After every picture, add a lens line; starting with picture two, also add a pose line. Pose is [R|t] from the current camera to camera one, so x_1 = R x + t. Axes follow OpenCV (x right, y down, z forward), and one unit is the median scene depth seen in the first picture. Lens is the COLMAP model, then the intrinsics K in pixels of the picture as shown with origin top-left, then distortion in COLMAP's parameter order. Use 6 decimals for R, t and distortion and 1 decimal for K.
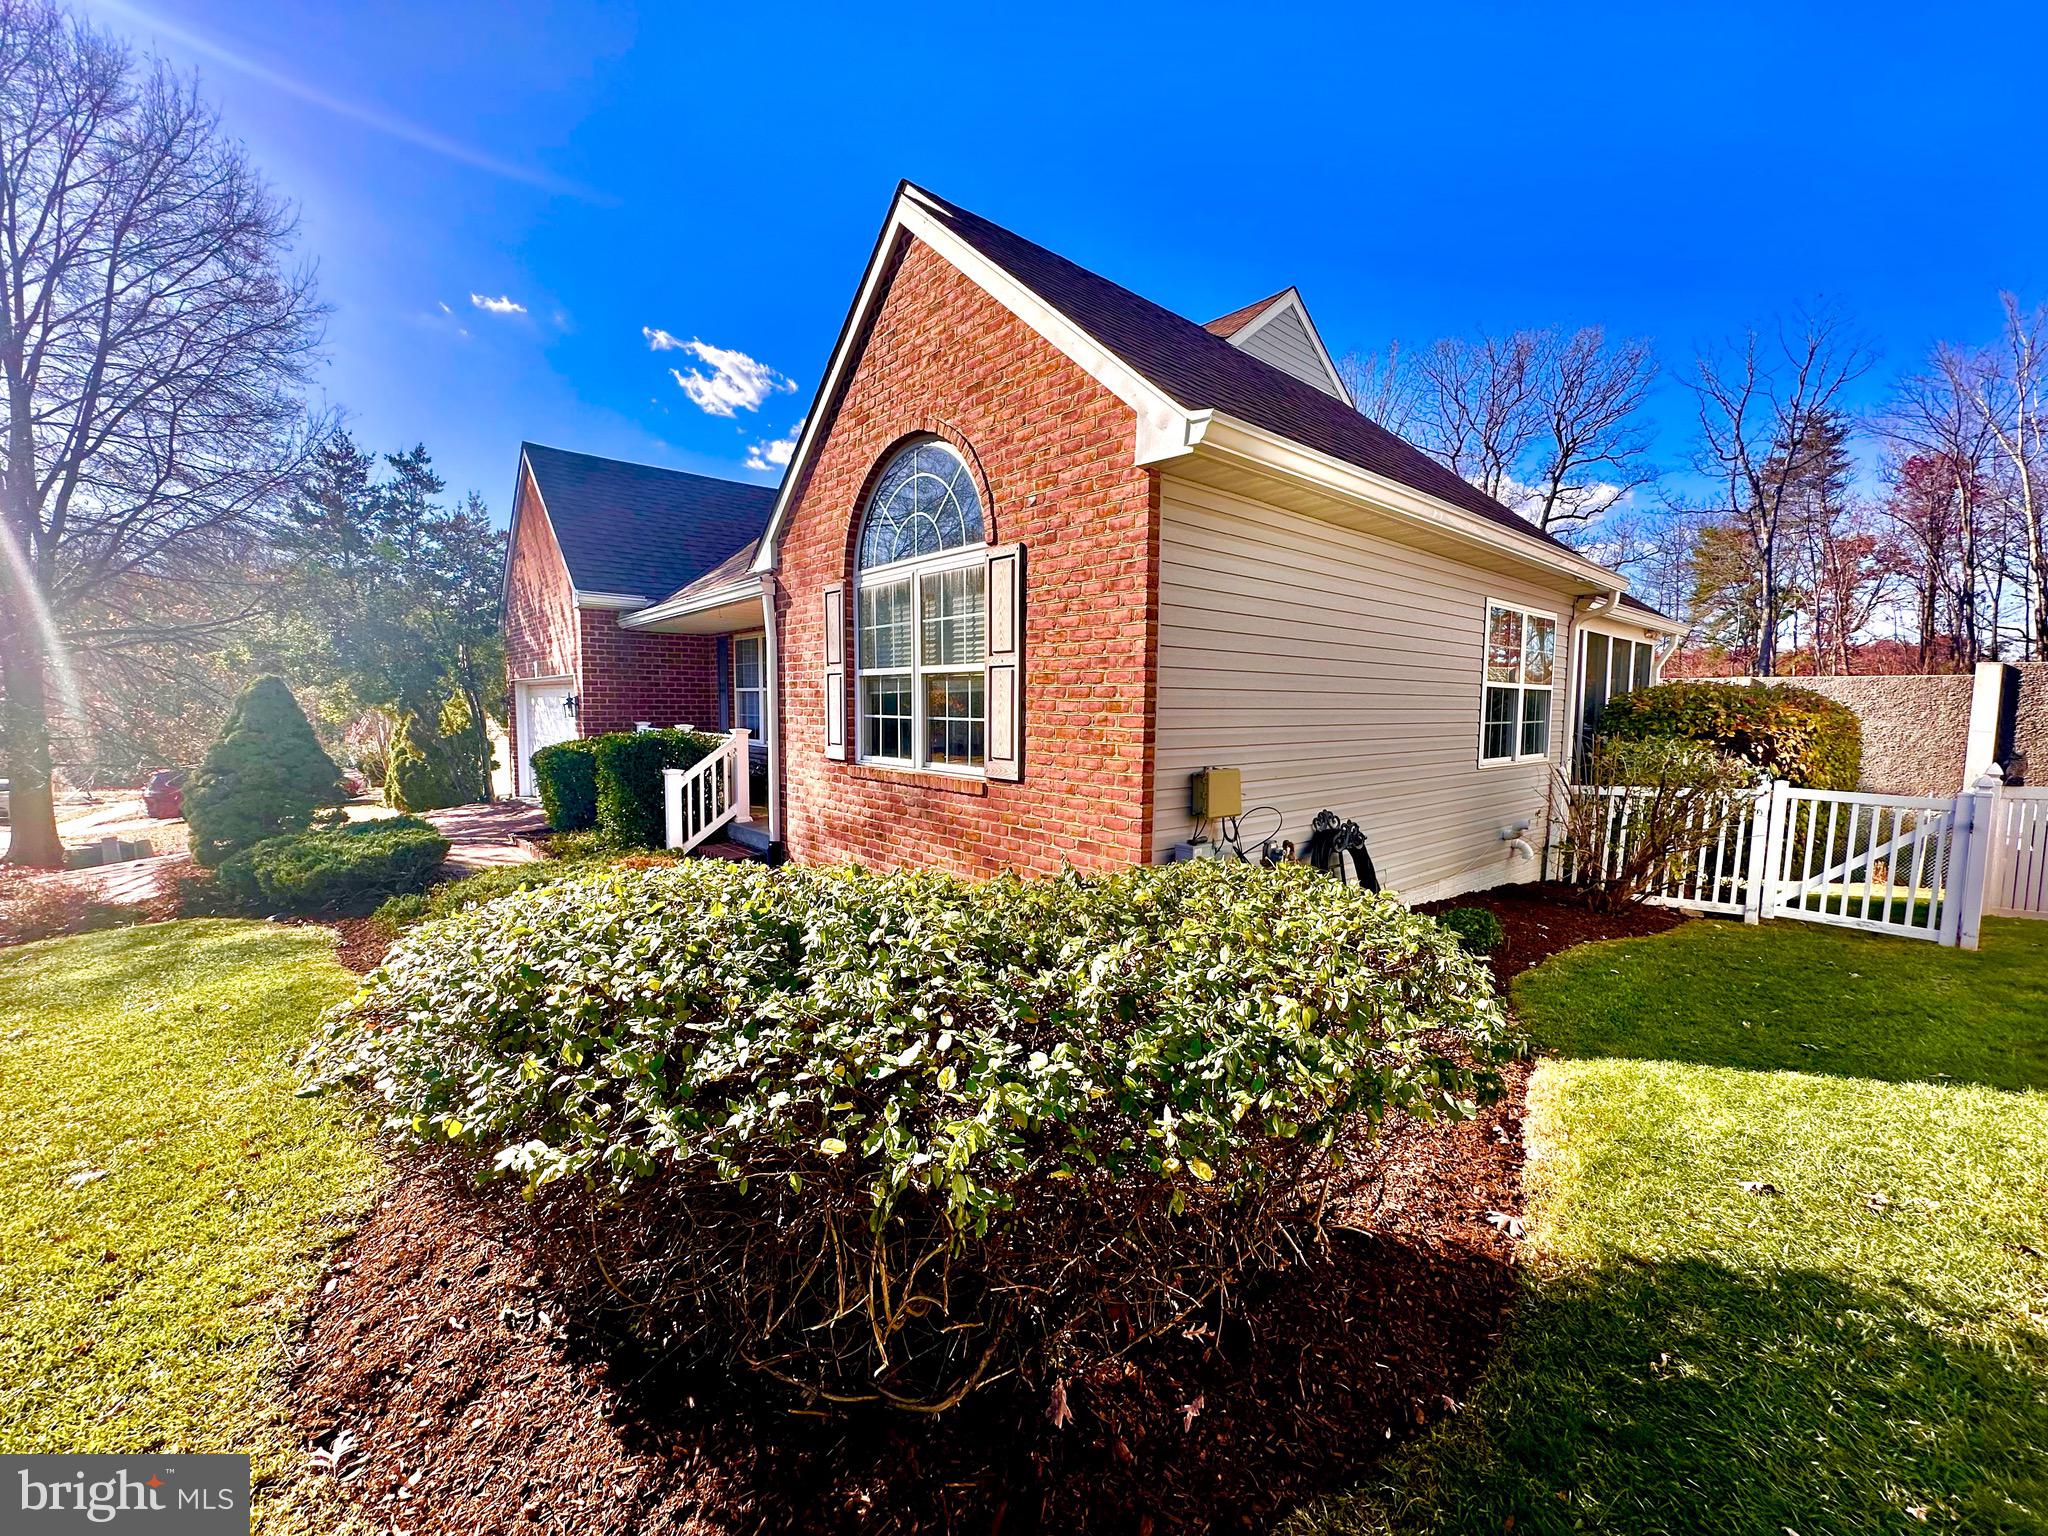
lens RADIAL K [[824.8, 0, 1031.7], [0, 824.8, 771.8], [0, 0, 1]] dist [0.007219, -0.000326]
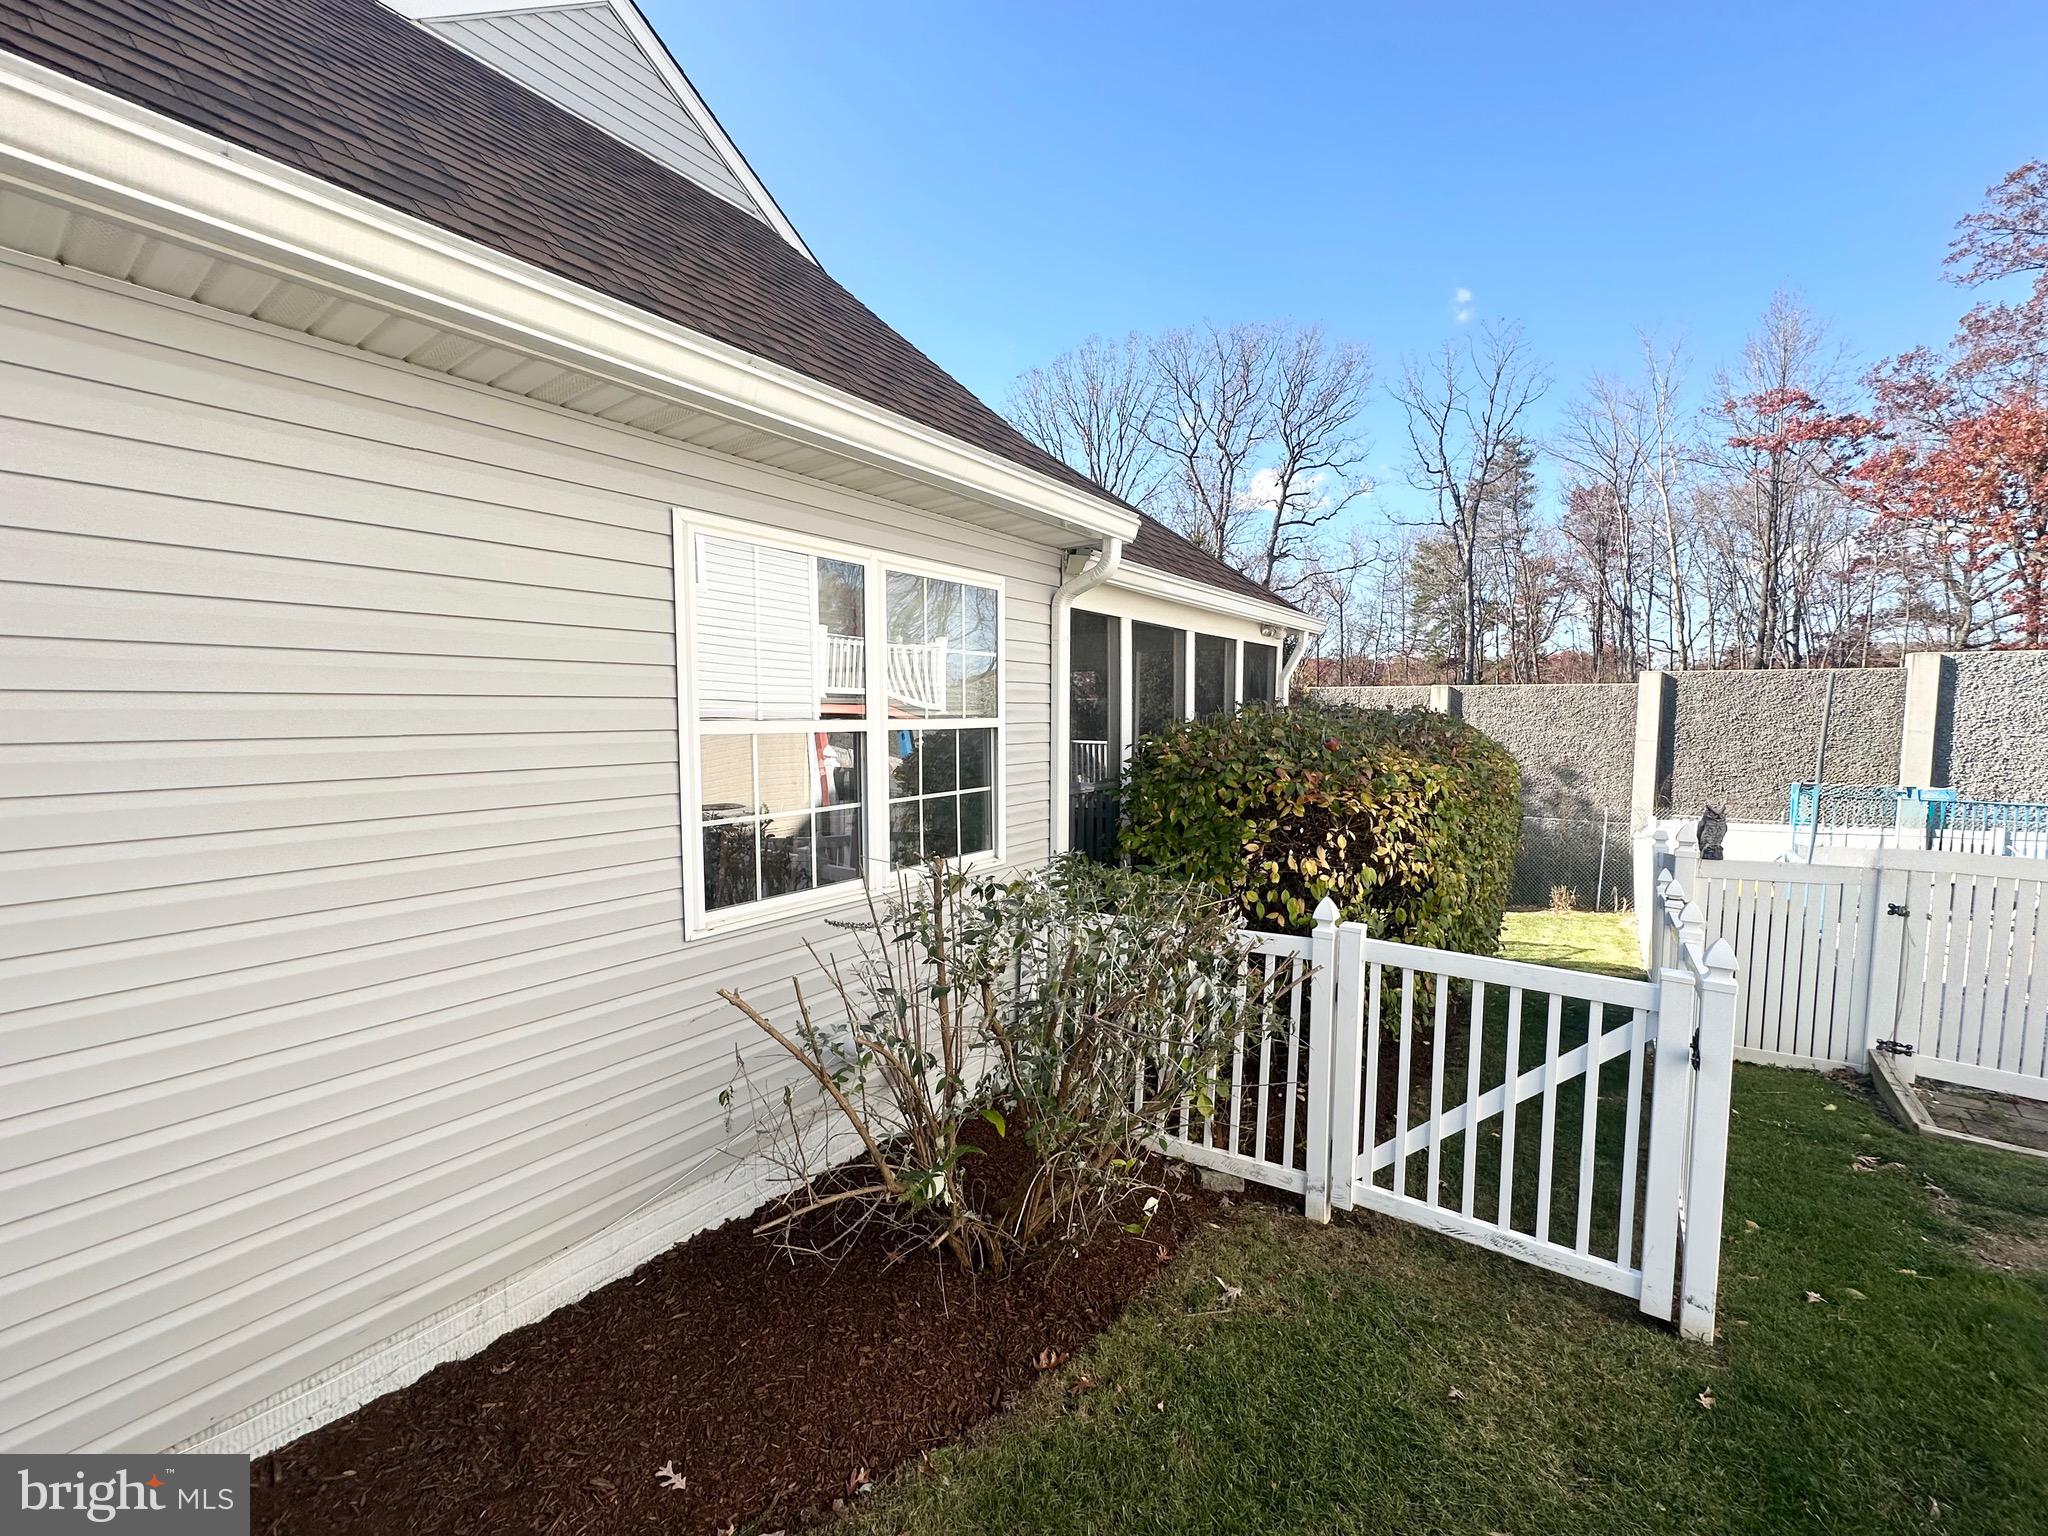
lens RADIAL K [[824.8, 0, 1022.7], [0, 824.8, 763.9], [0, 0, 1]] dist [0.007219, -0.000326]
pose [[0.977302, -0.018108, 0.211074, 0.214122], [0.020677, 0.999737, -0.009969, -0.028240], [-0.210838, 0.014108, 0.977419, 0.199094]]
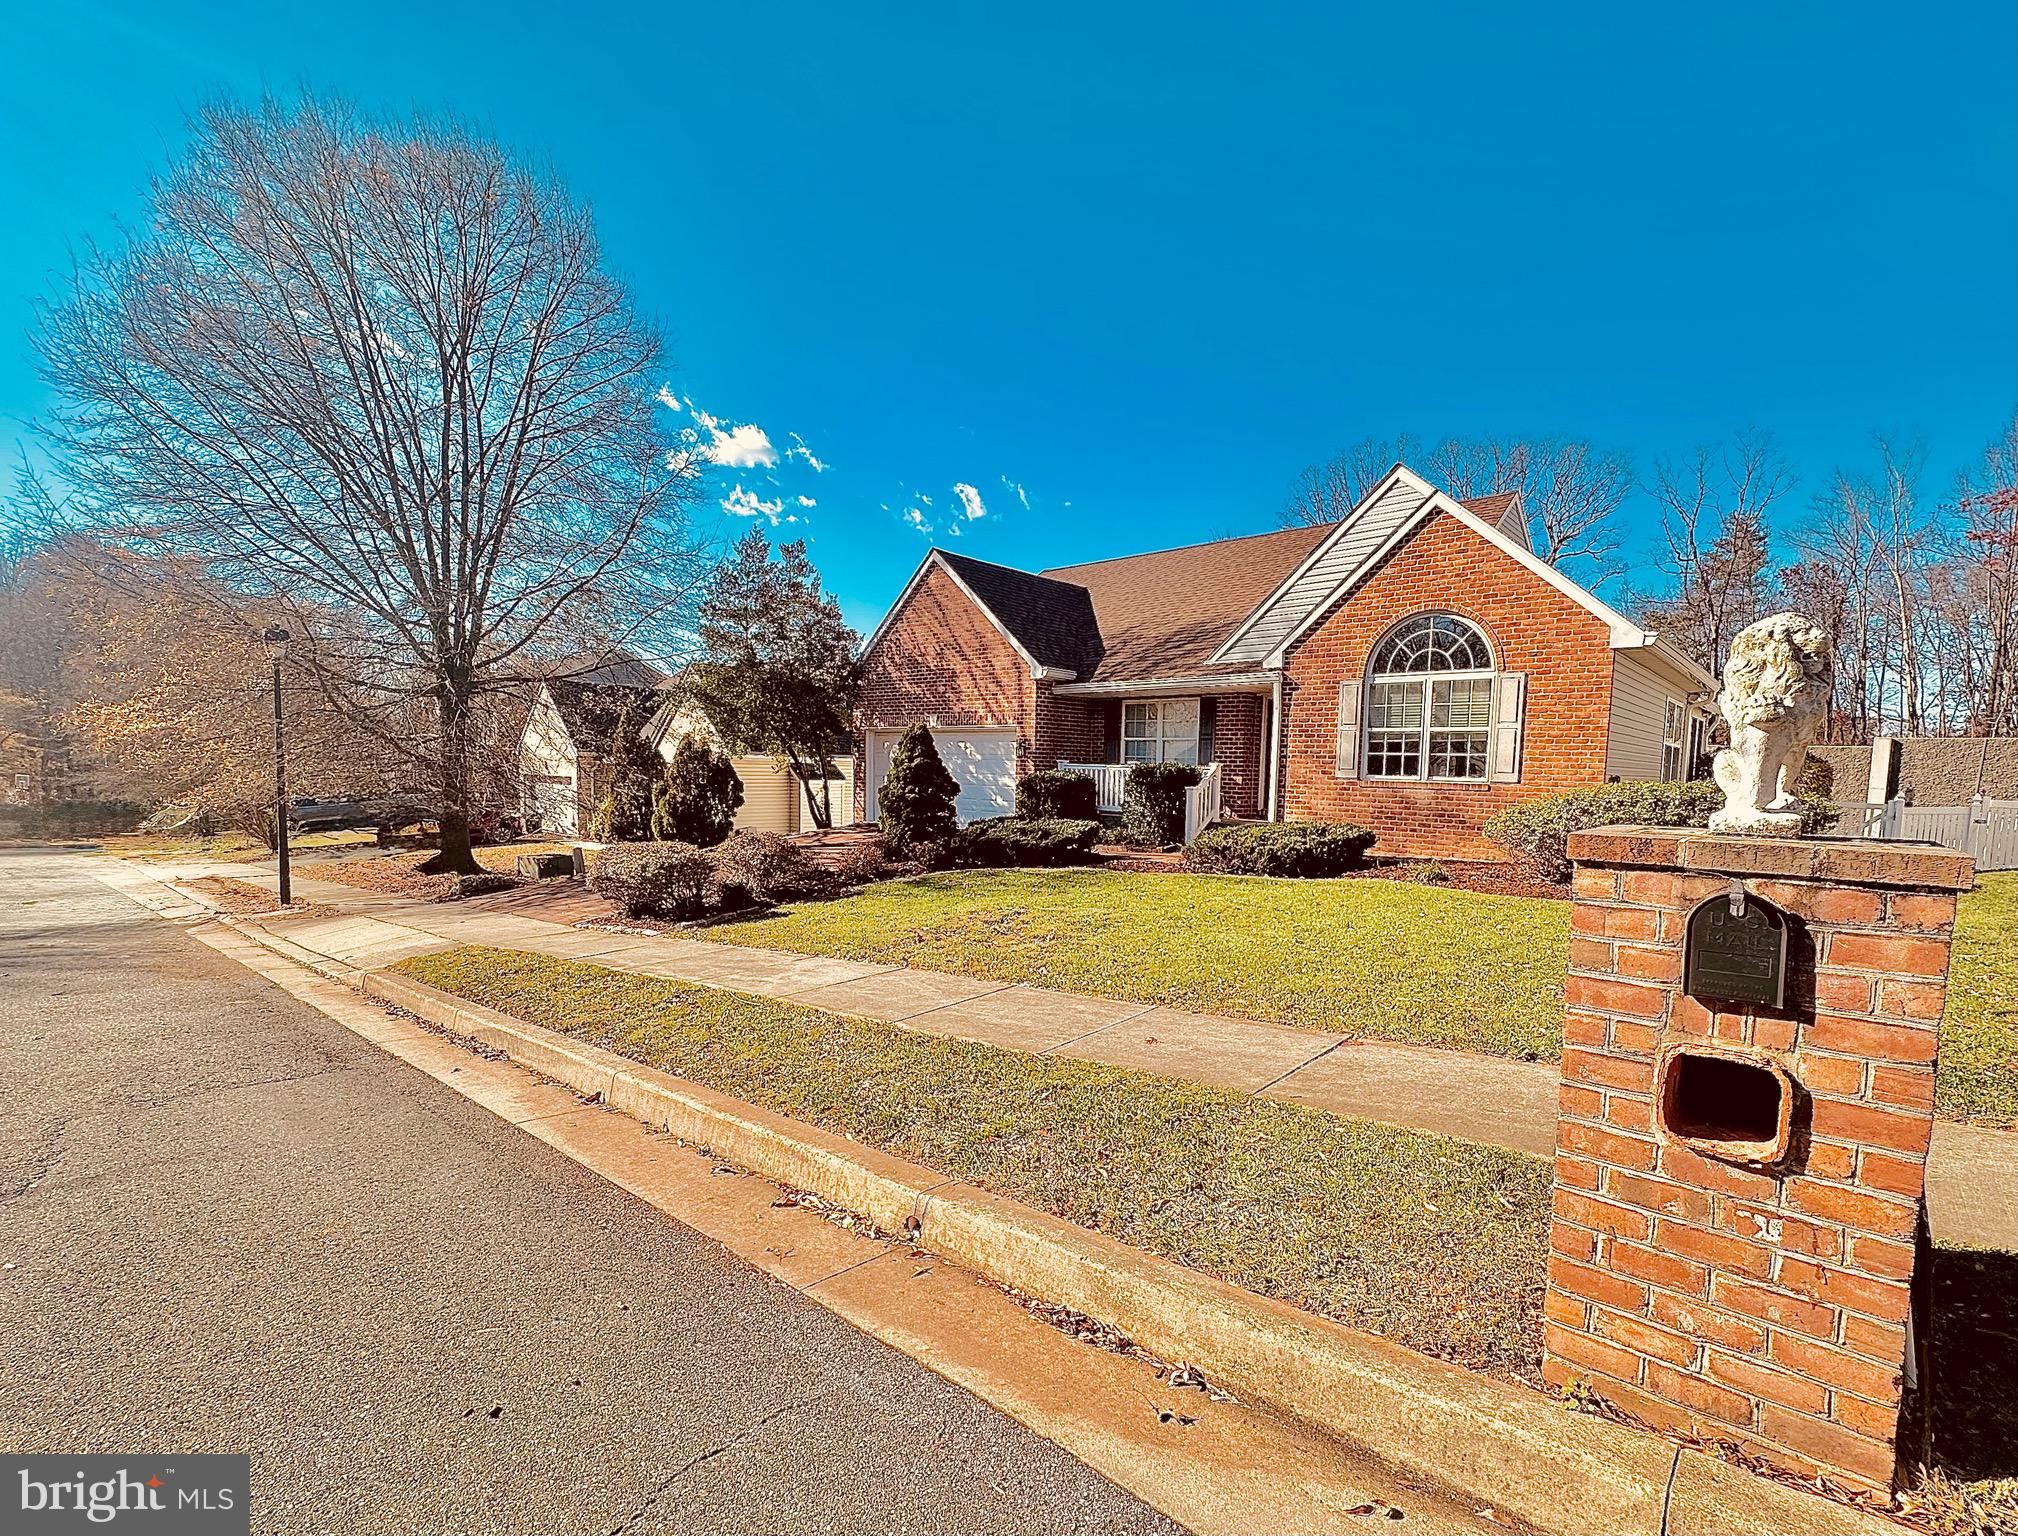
lens RADIAL K [[962.2, 0, 1013.0], [0, 962.2, 837.0], [0, 0, 1]] dist [-0.017136, -0.000240]
pose [[0.992264, 0.006038, 0.124003, -0.446772], [-0.005178, 0.999960, -0.007260, 0.048461], [-0.124041, 0.006561, 0.992255, -0.354789]]
